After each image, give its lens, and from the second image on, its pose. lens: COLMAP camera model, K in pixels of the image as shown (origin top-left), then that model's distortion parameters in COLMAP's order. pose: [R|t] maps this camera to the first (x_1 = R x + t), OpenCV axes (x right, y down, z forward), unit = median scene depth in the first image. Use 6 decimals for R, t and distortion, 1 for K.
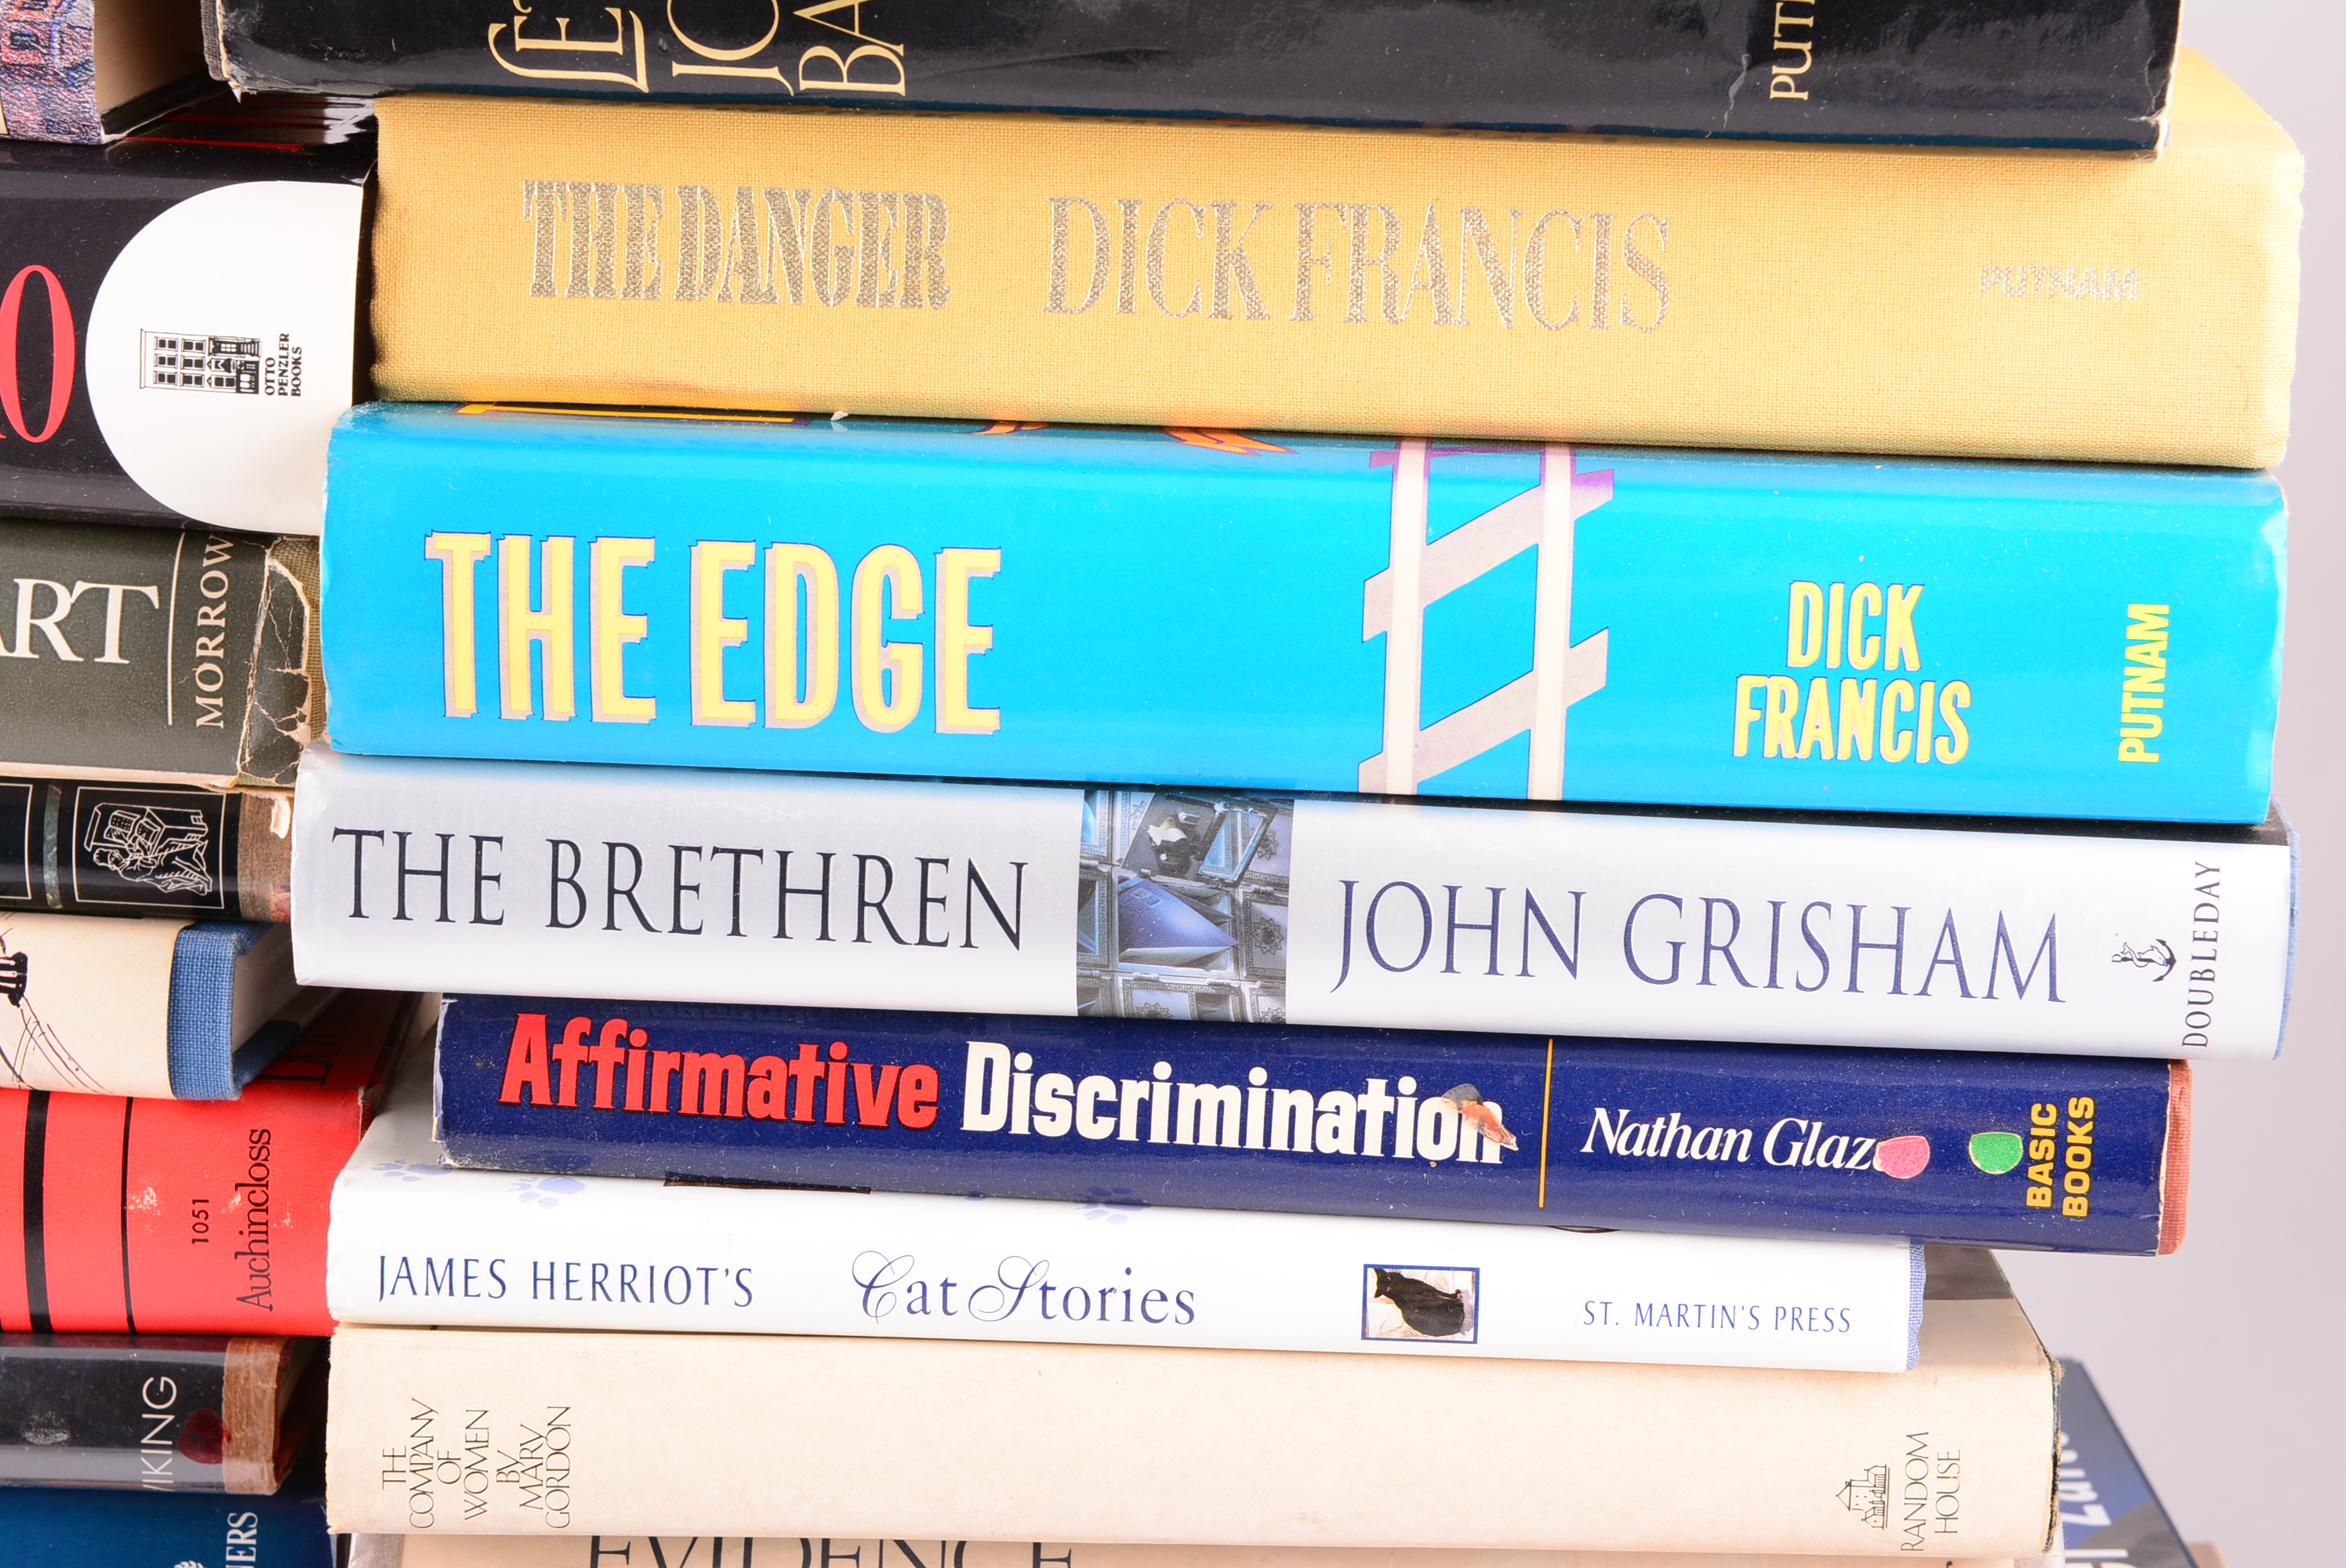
lens RADIAL K [[5523.6, 0, 1173.0], [0, 5523.6, 784.0], [0, 0, 1]] dist [0.117431, 0.065404]
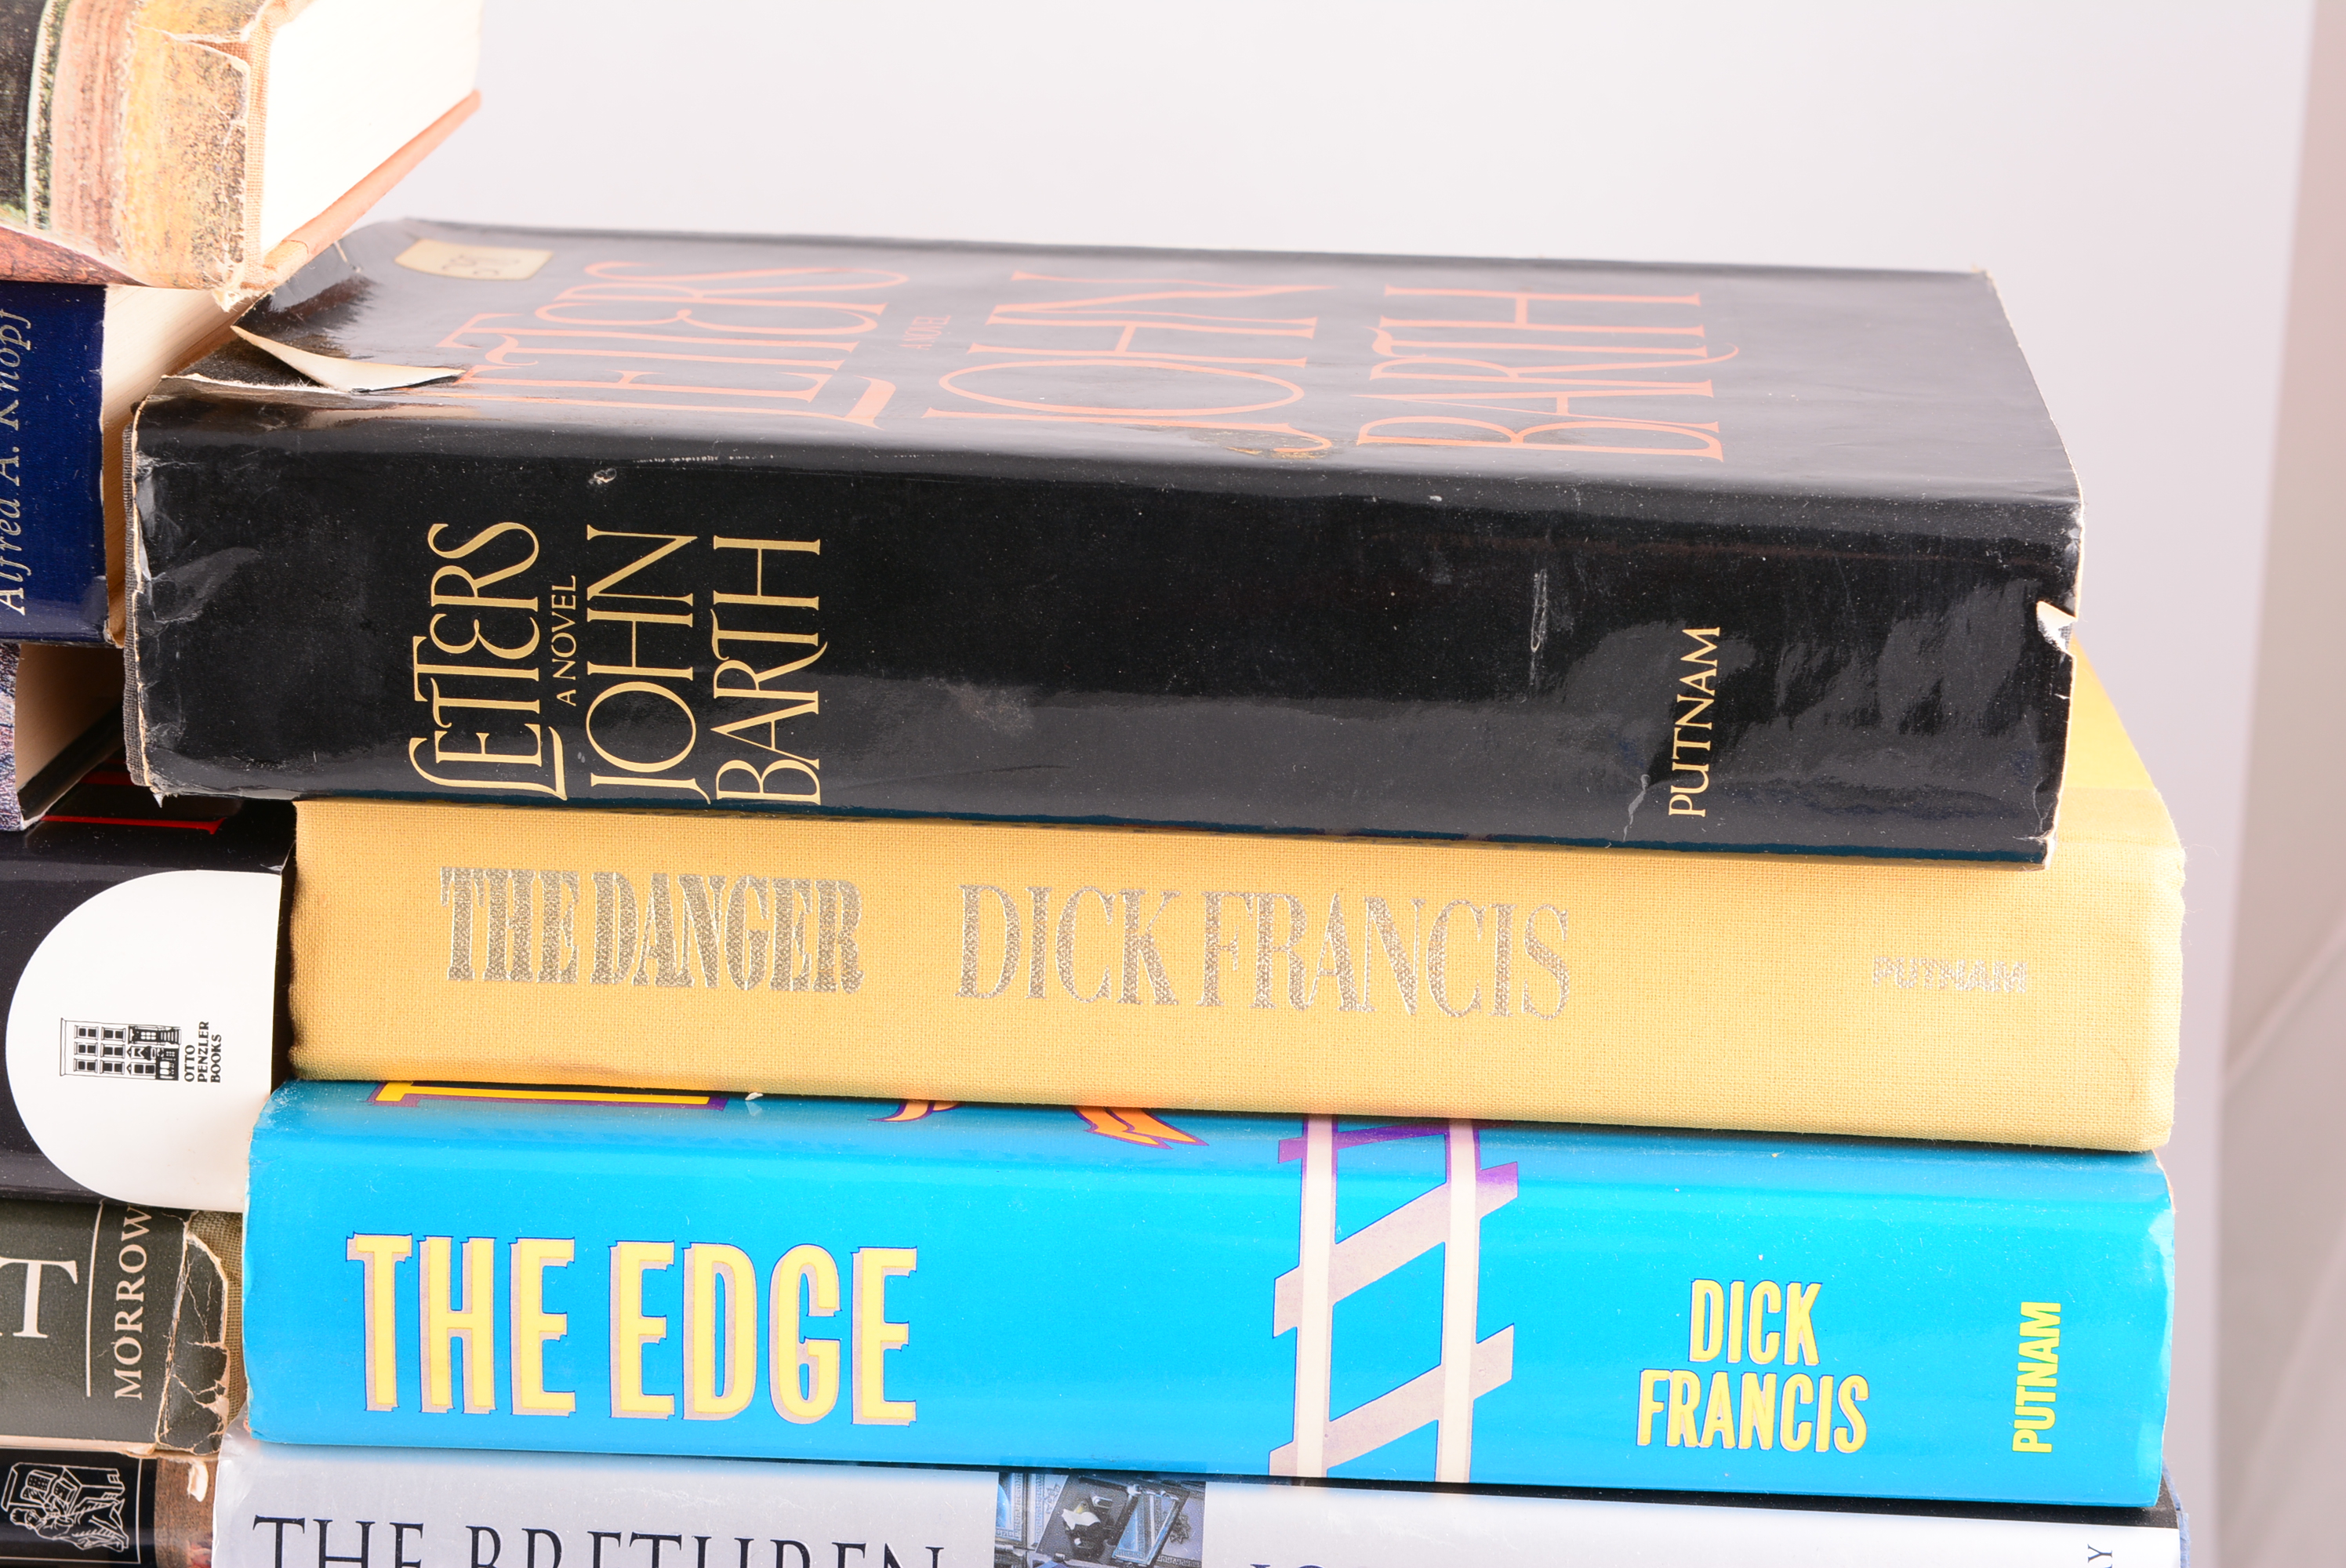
lens RADIAL K [[5523.6, 0, 1173.0], [0, 5523.6, 784.0], [0, 0, 1]] dist [0.117431, 0.065404]
pose [[0.999507, -0.006109, 0.030809, -0.014399], [0.006063, 0.999980, 0.001572, -0.125109], [-0.030818, -0.001385, 0.999524, -0.016909]]
